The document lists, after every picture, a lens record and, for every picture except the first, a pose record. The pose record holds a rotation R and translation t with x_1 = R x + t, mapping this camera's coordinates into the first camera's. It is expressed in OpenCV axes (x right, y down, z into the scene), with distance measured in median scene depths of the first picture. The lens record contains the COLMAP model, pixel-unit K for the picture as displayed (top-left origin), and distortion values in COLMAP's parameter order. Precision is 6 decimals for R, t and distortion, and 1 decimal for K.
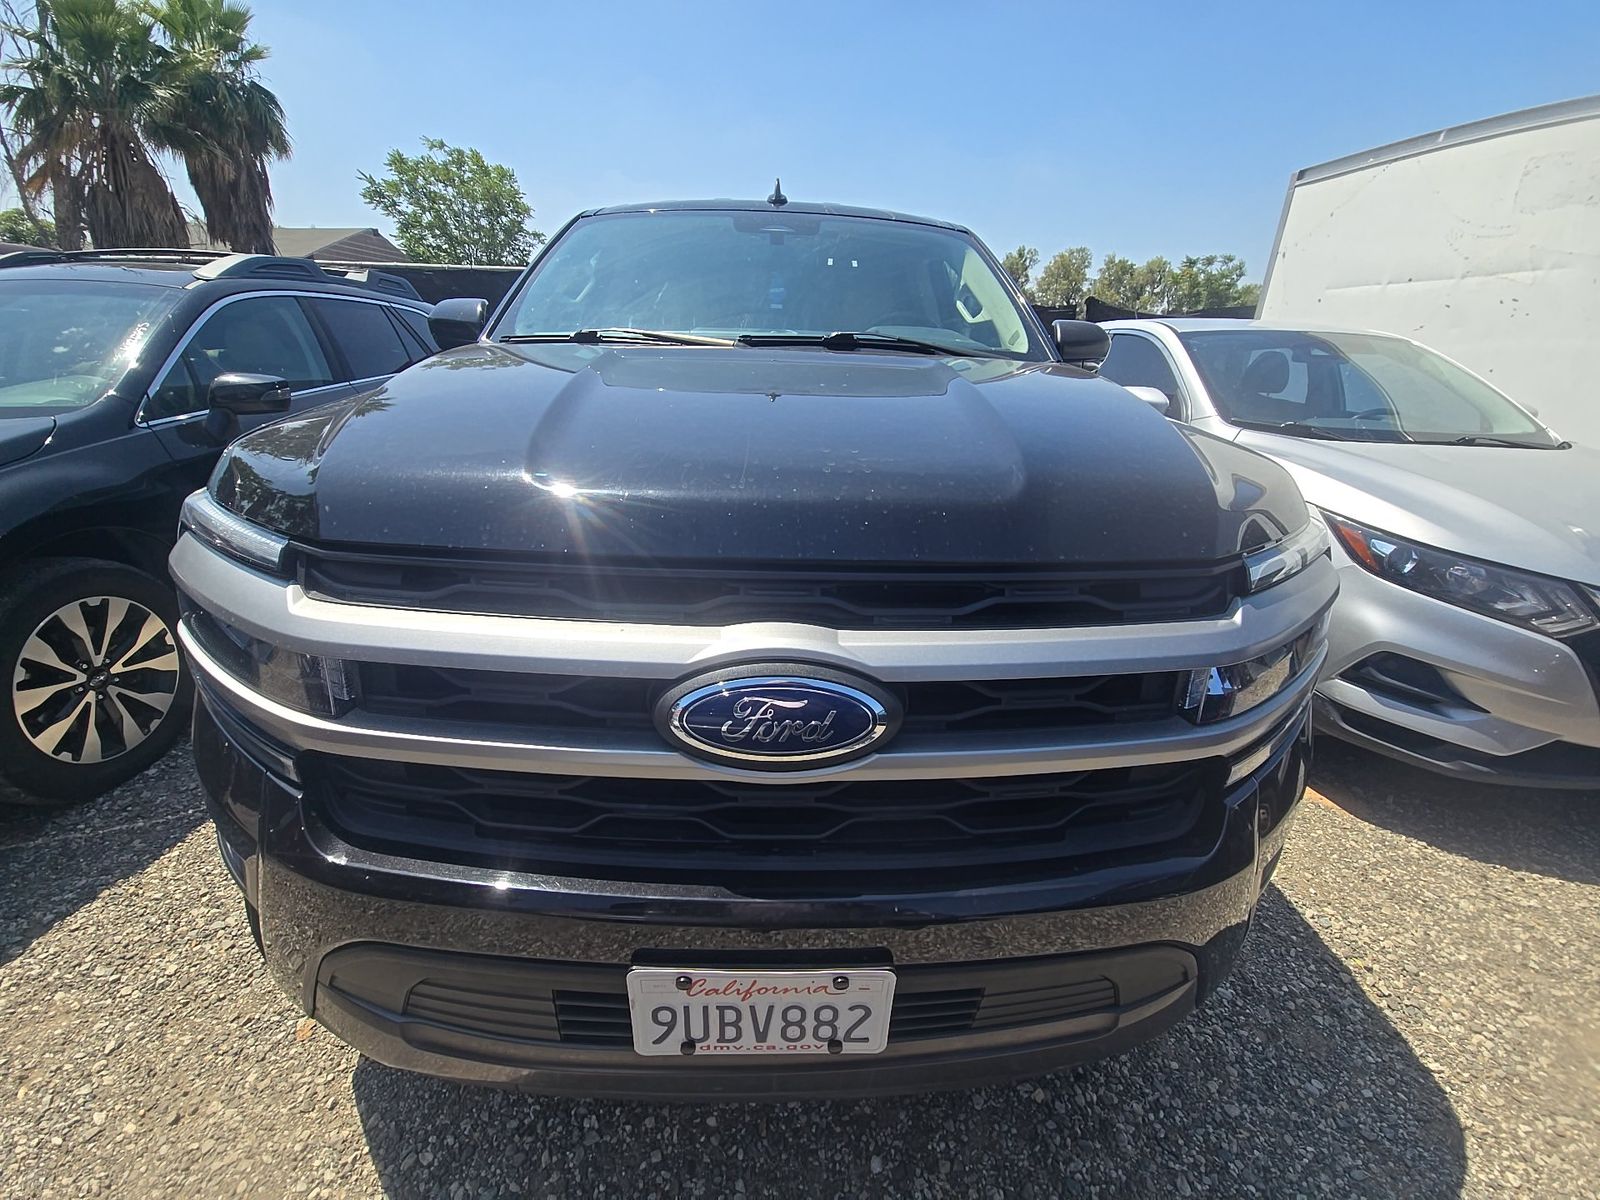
lens RADIAL K [[647.8, 0, 804.7], [0, 647.8, 596.7], [0, 0, 1]] dist [-0.013385, -0.000902]
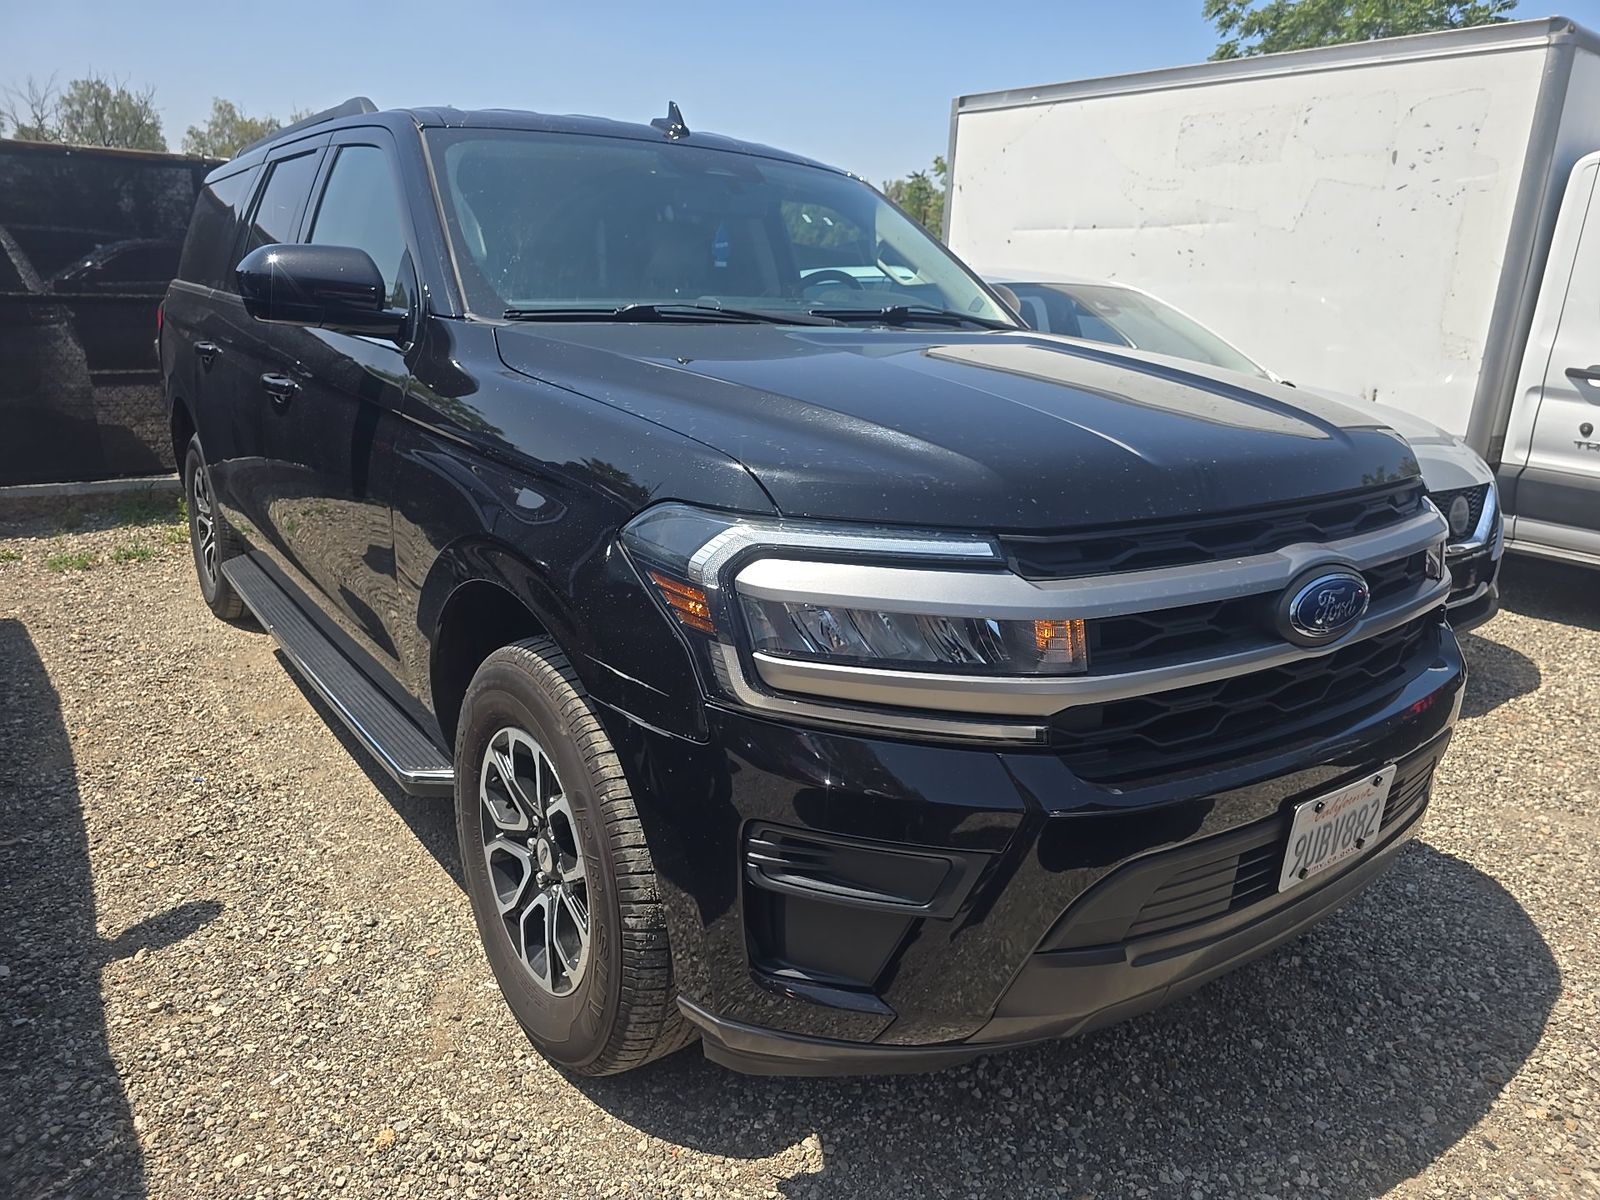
lens RADIAL K [[1043.6, 0, 800.9], [0, 1043.6, 605.5], [0, 0, 1]] dist [0.034865, -0.001807]
pose [[0.824102, -0.159270, 0.543589, -1.901460], [0.191729, 0.981443, -0.003109, -0.018010], [-0.533006, 0.106784, 0.839346, -0.277909]]
